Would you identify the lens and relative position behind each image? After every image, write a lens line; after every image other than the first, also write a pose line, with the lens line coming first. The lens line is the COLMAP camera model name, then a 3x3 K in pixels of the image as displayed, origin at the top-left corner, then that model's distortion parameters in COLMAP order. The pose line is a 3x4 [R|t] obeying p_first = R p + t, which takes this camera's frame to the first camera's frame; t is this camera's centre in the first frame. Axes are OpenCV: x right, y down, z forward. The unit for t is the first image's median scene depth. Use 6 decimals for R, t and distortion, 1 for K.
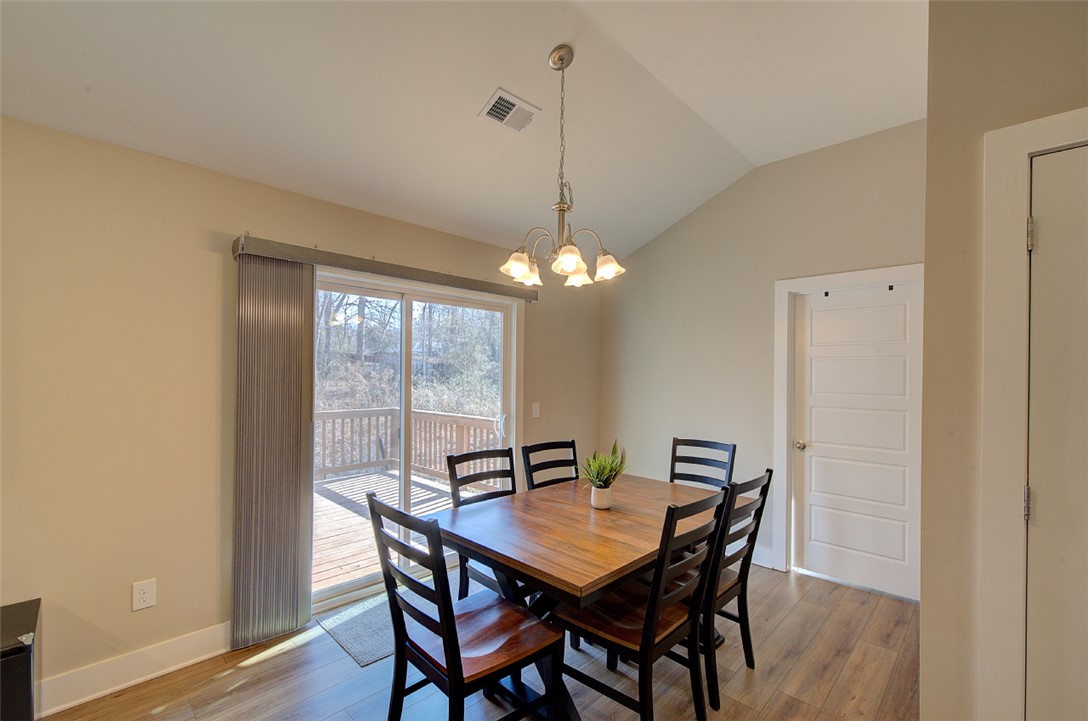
lens RADIAL K [[466.1, 0, 549.9], [0, 466.1, 369.6], [0, 0, 1]] dist [0.003247, 0.000832]
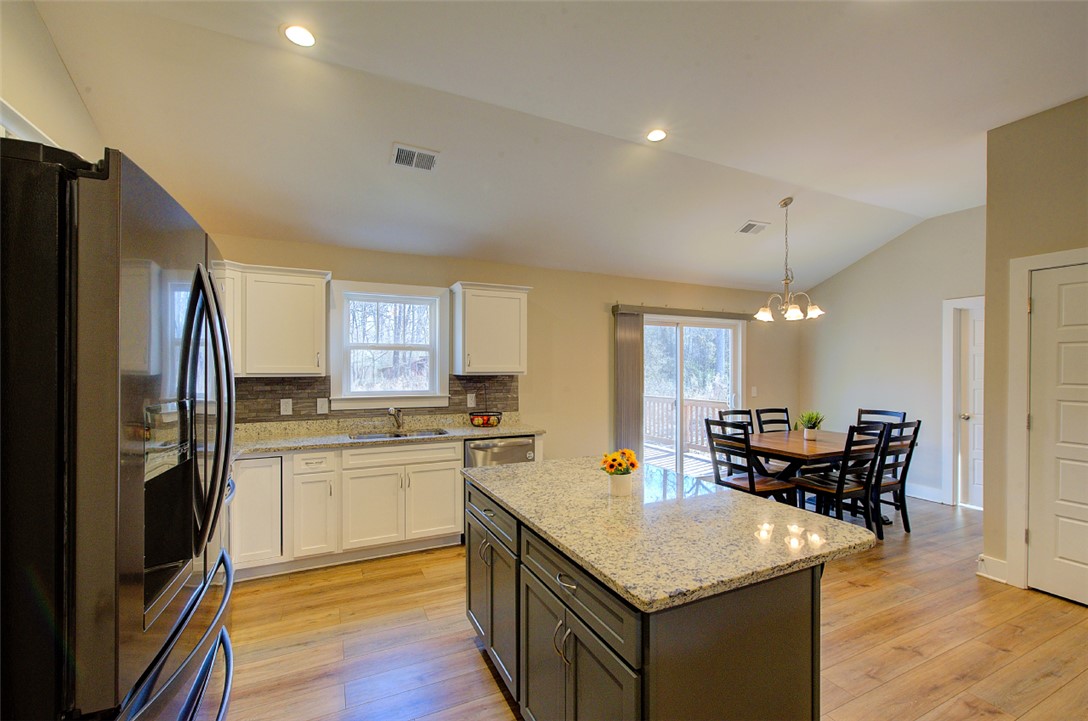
lens RADIAL K [[466.1, 0, 548.2], [0, 466.1, 369.3], [0, 0, 1]] dist [0.003247, 0.000832]
pose [[0.939034, -0.009022, -0.343706, -0.196267], [0.012536, 0.999889, 0.008003, -0.009705], [0.343595, -0.011824, 0.939043, -0.942297]]
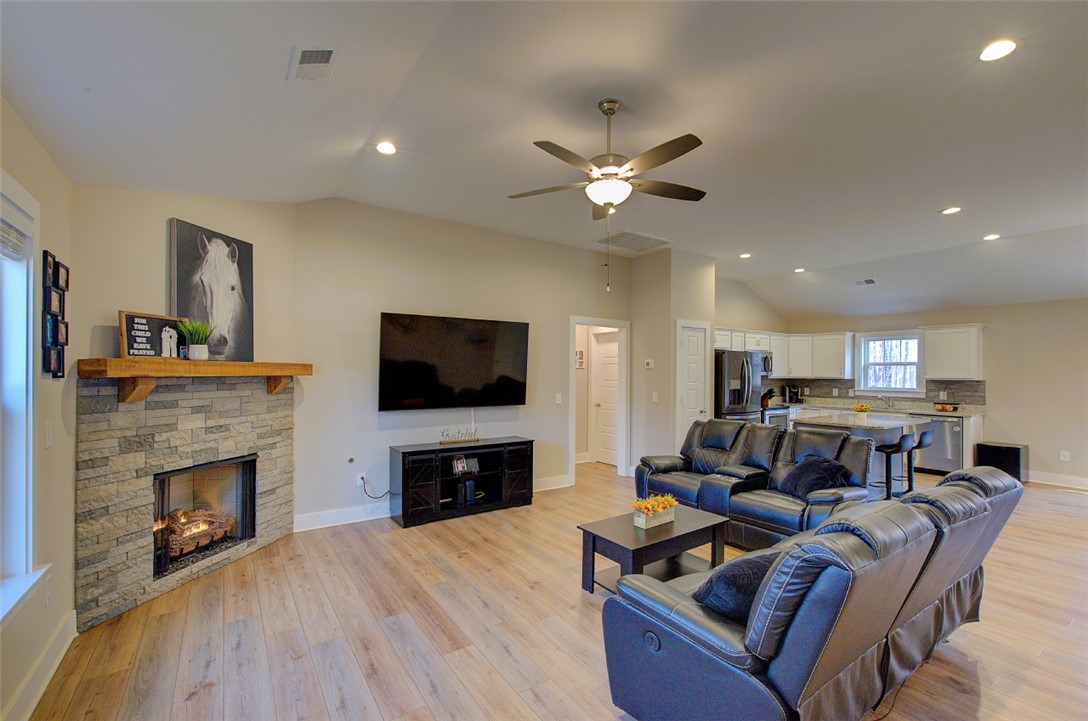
lens RADIAL K [[466.1, 0, 542.9], [0, 466.1, 365.0], [0, 0, 1]] dist [0.003247, 0.000832]
pose [[-0.189352, -0.028457, -0.981497, 1.953770], [0.000058, 0.999580, -0.028992, 0.011056], [0.981909, -0.005546, -0.189270, -1.225526]]
